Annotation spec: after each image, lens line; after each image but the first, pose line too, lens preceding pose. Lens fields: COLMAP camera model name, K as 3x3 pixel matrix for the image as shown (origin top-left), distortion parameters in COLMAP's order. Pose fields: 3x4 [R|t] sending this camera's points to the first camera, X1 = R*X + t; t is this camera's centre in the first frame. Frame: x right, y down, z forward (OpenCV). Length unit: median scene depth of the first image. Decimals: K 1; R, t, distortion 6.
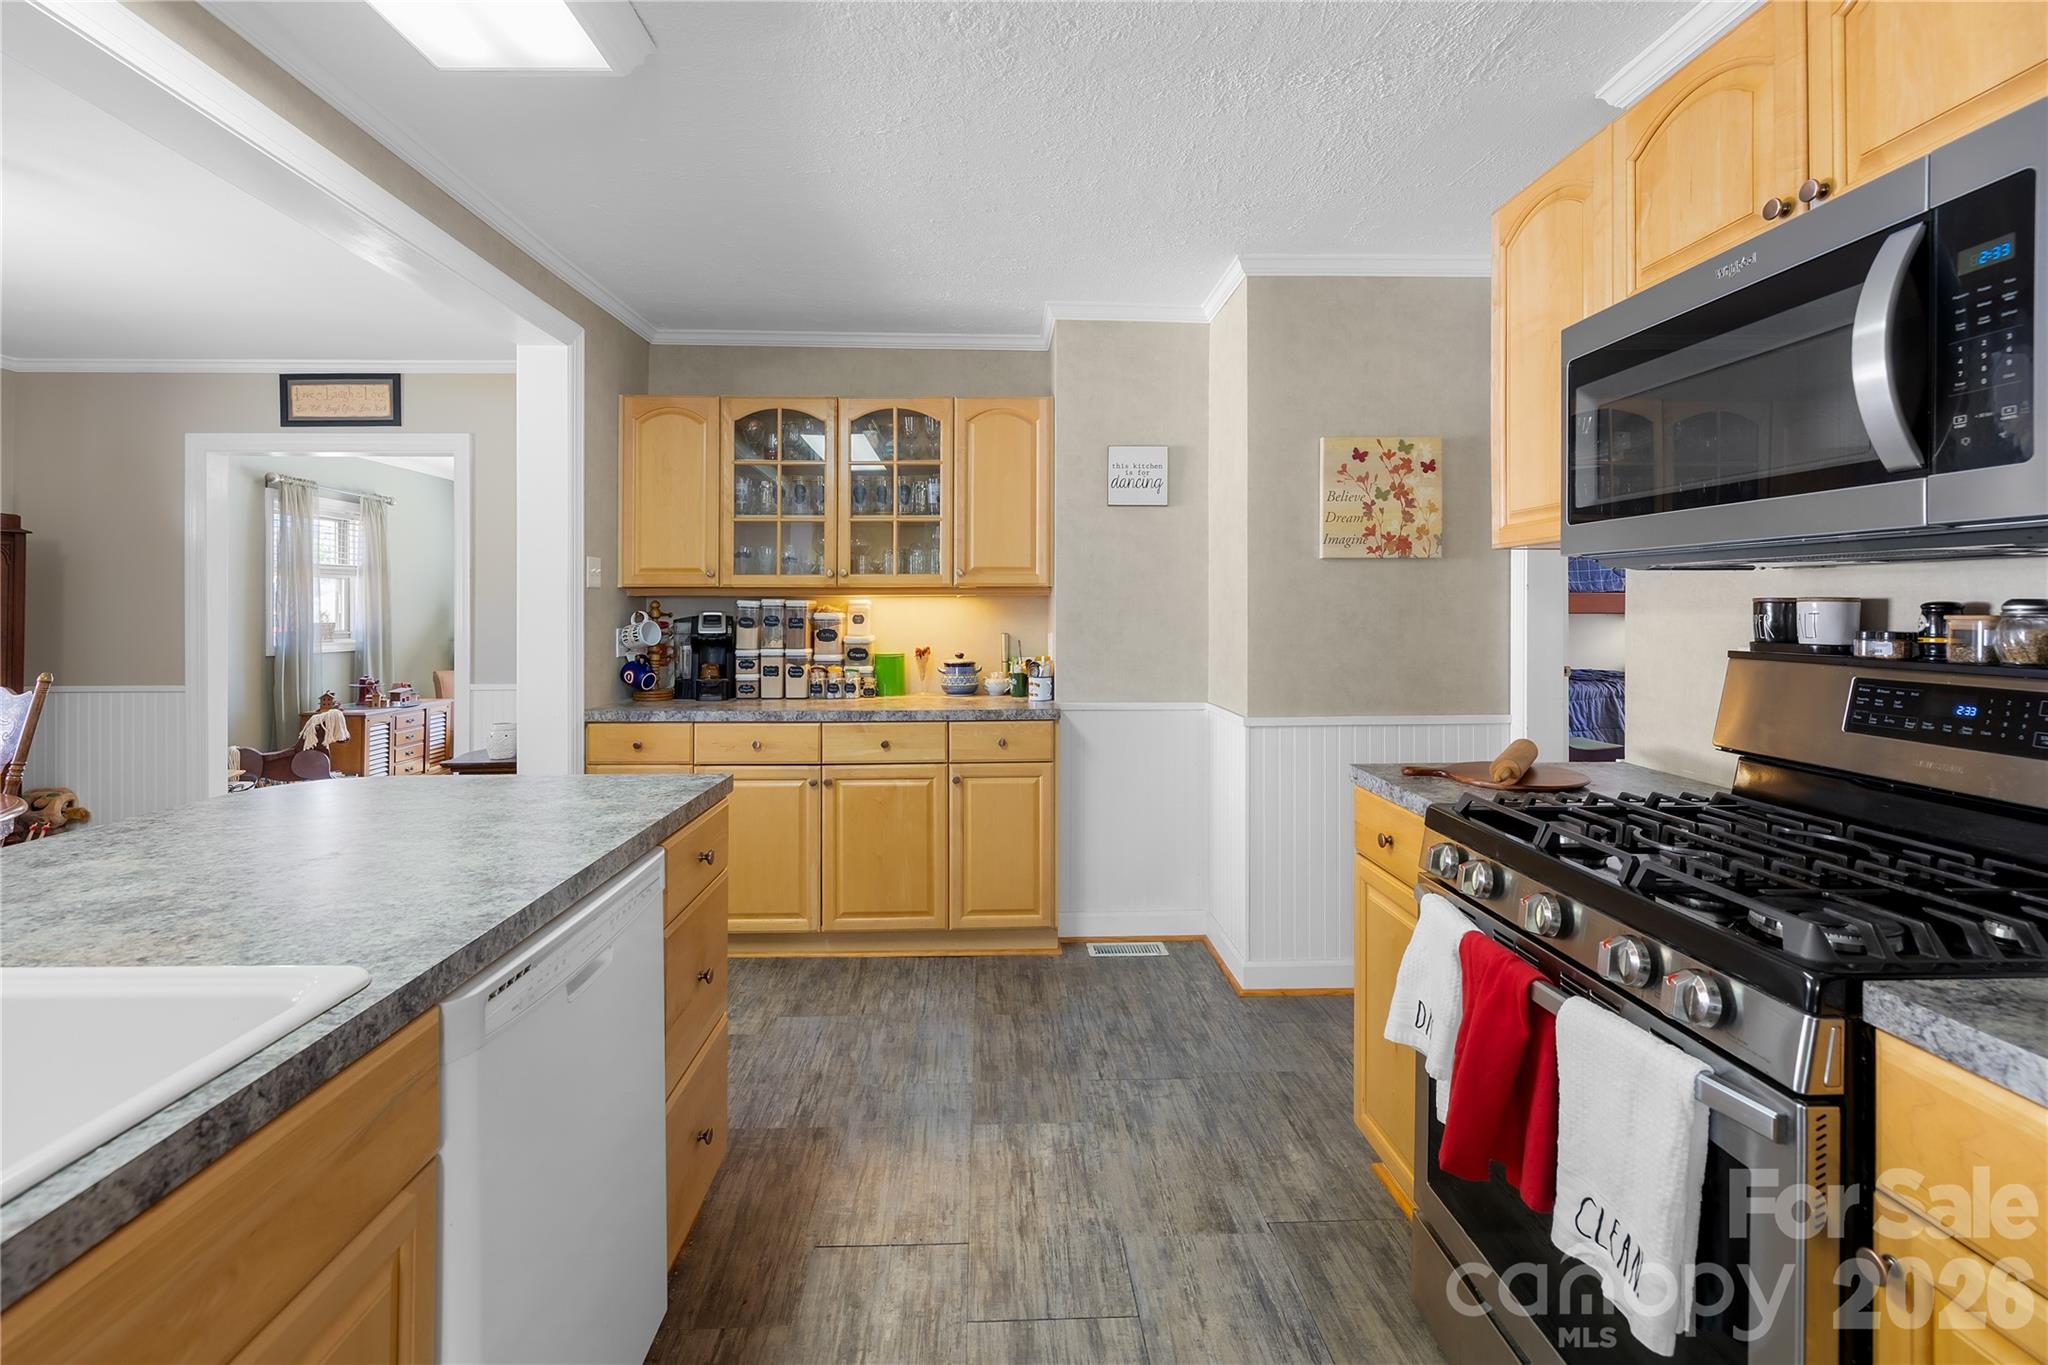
lens RADIAL K [[879.6, 0, 1012.4], [0, 879.6, 610.0], [0, 0, 1]] dist [0.001250, -0.000150]
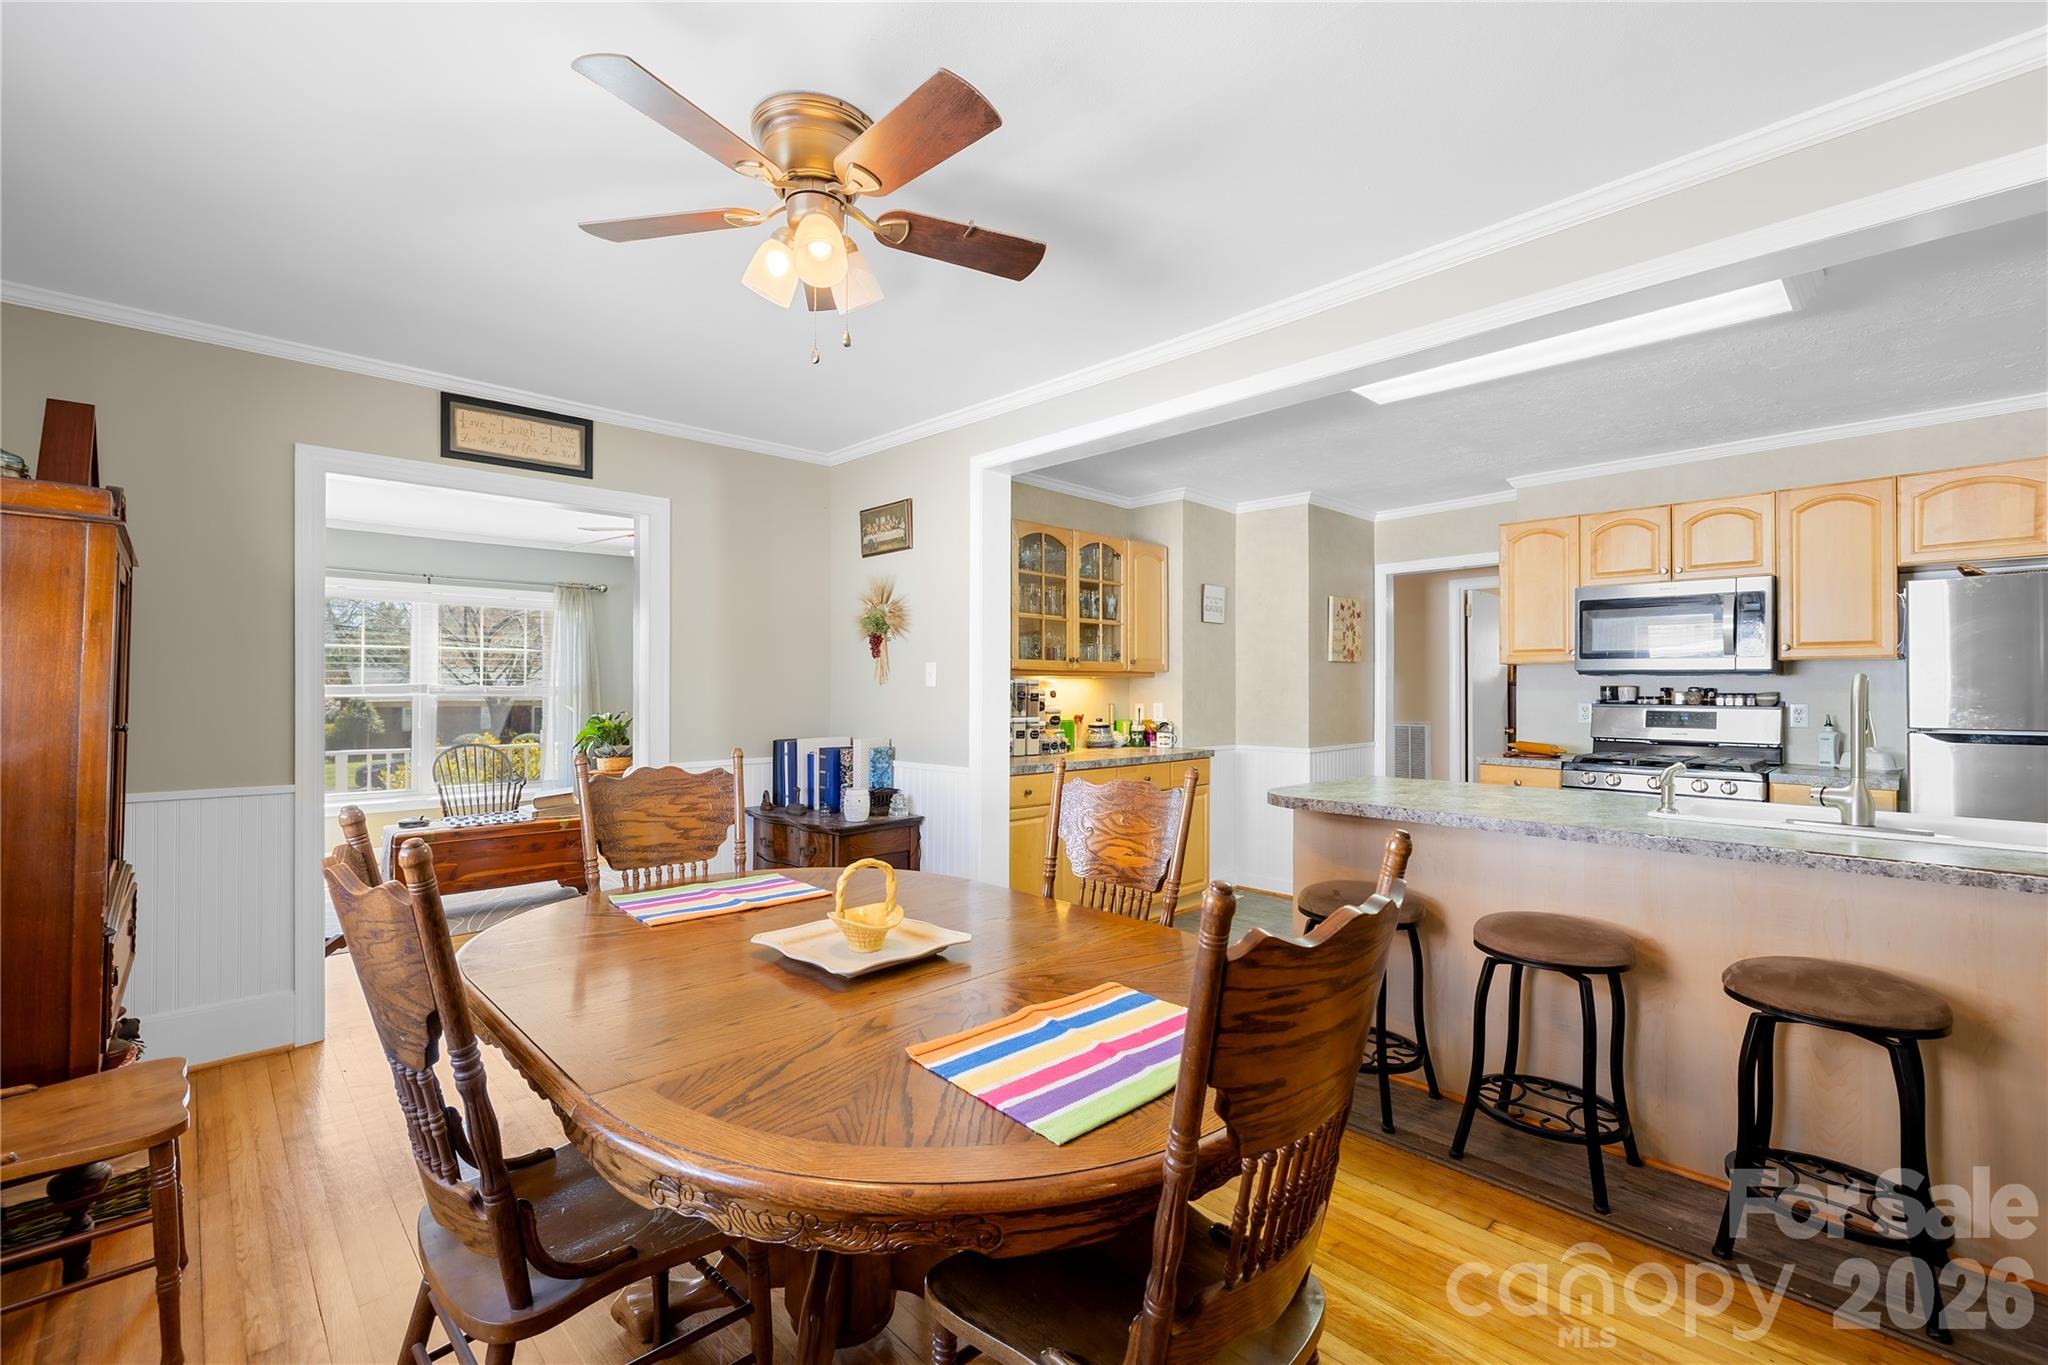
lens RADIAL K [[879.6, 0, 1028.1], [0, 879.6, 681.4], [0, 0, 1]] dist [0.001250, -0.000150]
pose [[0.743918, 0.009691, 0.668201, -1.137458], [-0.004944, 0.999947, -0.008998, 0.003656], [-0.668253, 0.003390, 0.743926, 0.043987]]
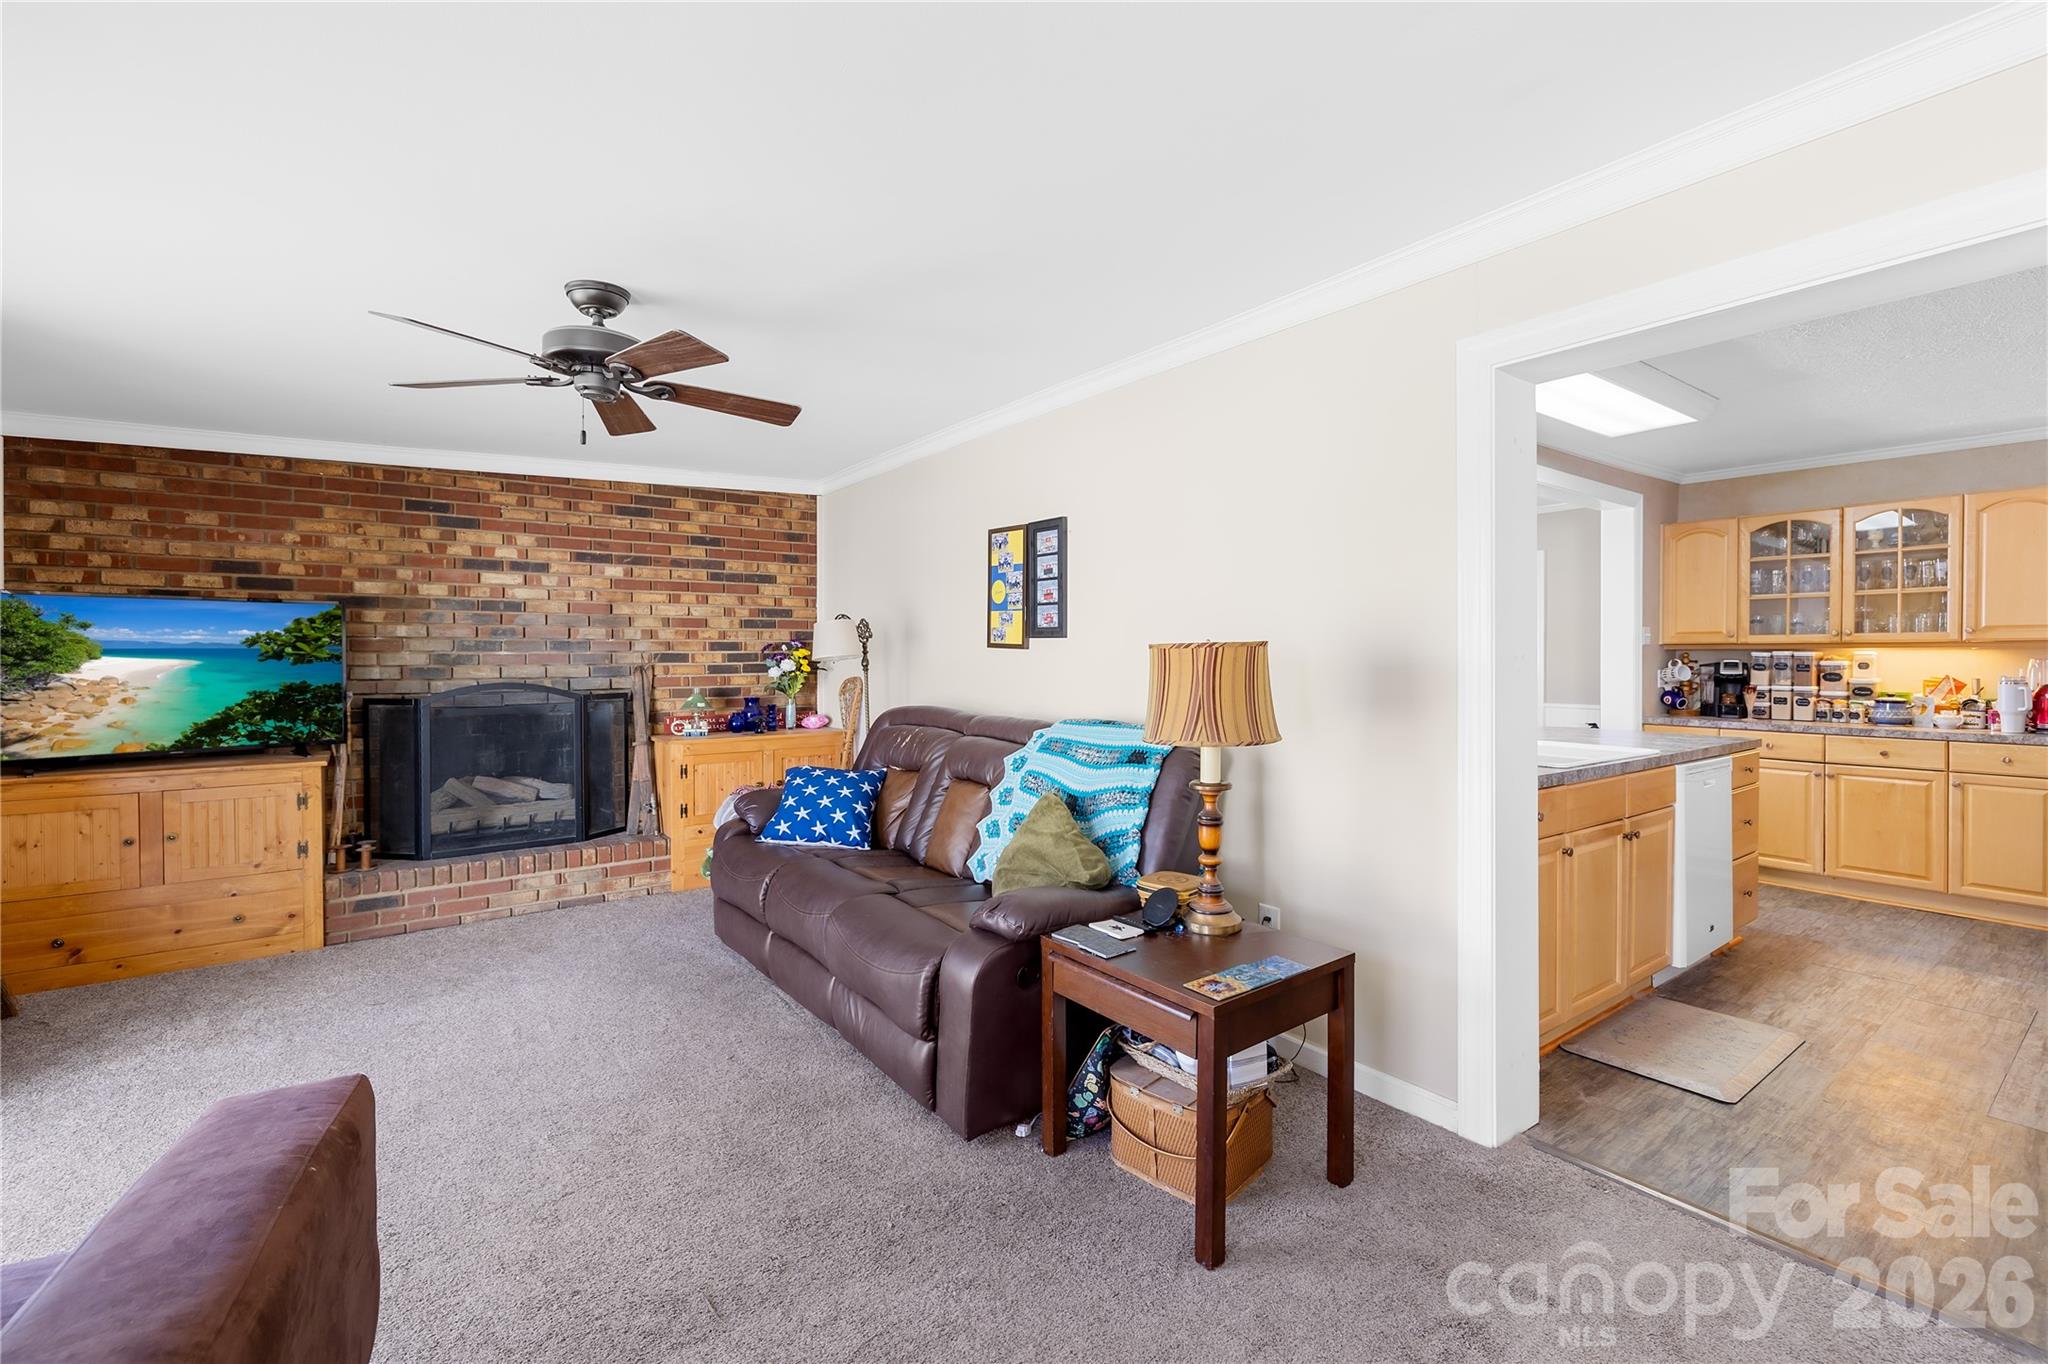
lens RADIAL K [[879.6, 0, 1013.1], [0, 879.6, 661.1], [0, 0, 1]] dist [0.001250, -0.000150]
pose [[0.563103, 0.006201, -0.826364, 0.215238], [0.000199, 0.999971, 0.007640, -0.007423], [0.826387, -0.004467, 0.563085, -0.873623]]
